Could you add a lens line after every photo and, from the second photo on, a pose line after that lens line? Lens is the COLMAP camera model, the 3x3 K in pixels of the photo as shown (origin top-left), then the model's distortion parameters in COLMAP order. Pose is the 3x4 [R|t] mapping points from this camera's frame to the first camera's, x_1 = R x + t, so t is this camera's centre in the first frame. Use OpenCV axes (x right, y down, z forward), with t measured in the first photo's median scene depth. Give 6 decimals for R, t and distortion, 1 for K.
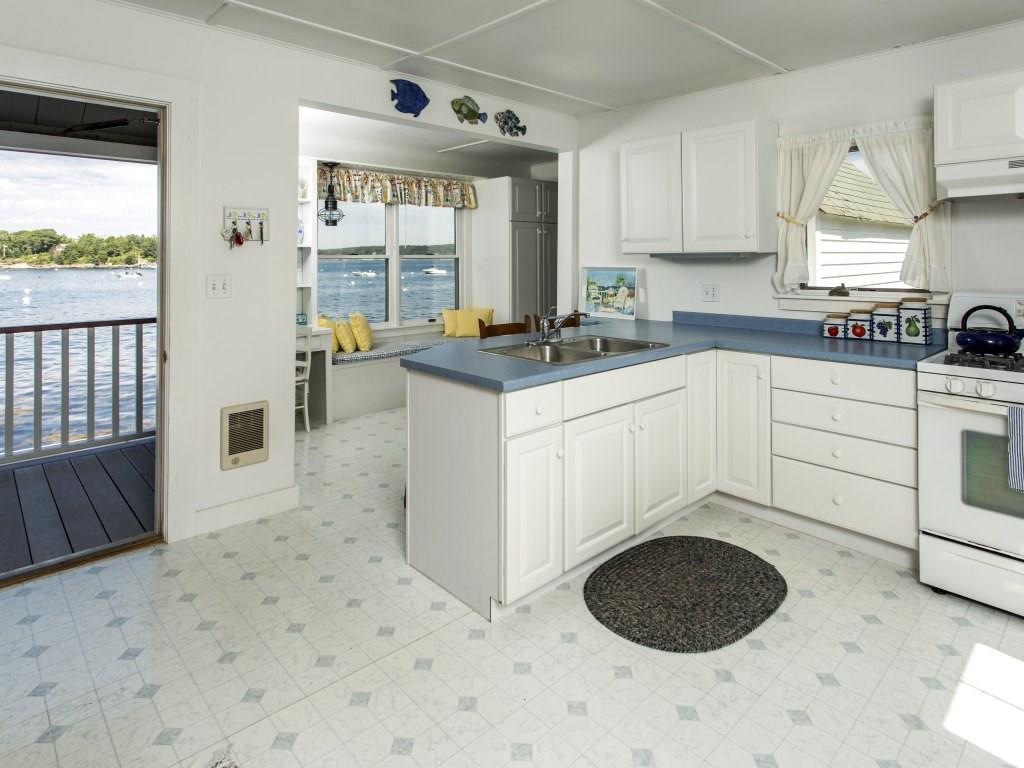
lens RADIAL K [[568.5, 0, 512.0], [0, 568.5, 384.0], [0, 0, 1]] dist [0.002274, 0.000045]
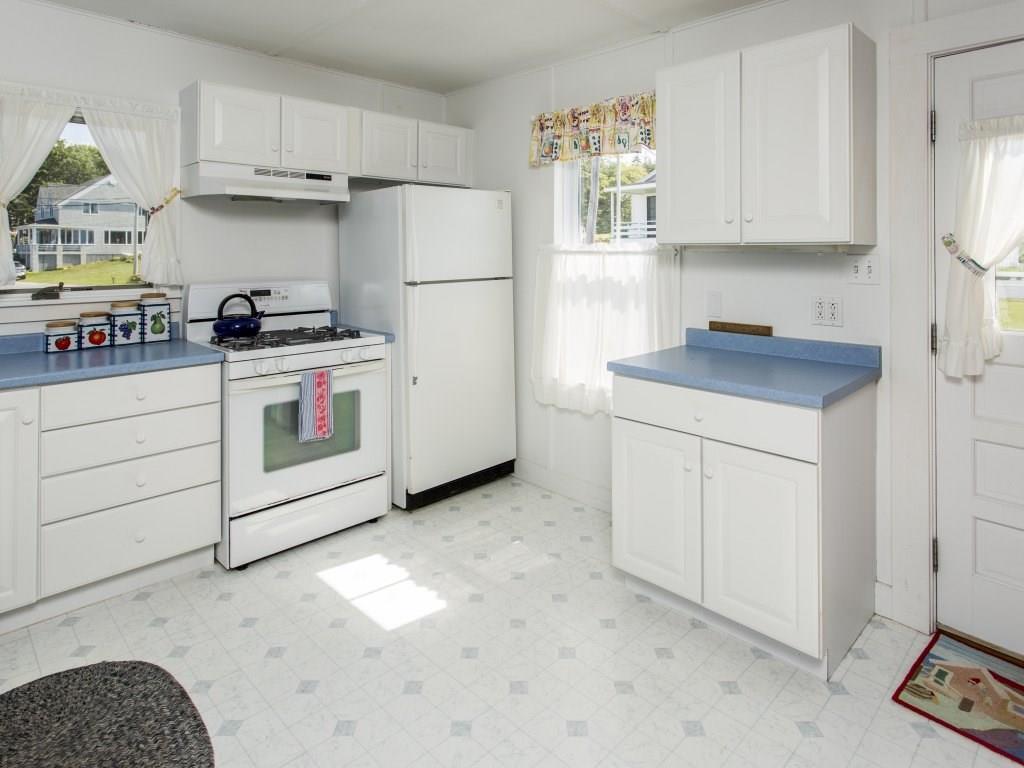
lens RADIAL K [[591.2, 0, 511.6], [0, 591.2, 344.4], [0, 0, 1]] dist [0.000262, 0.001387]
pose [[-0.019185, -0.145736, 0.989137, -0.275588], [0.218343, 0.964830, 0.146390, -0.082291], [-0.975683, 0.218780, 0.013311, 0.420200]]
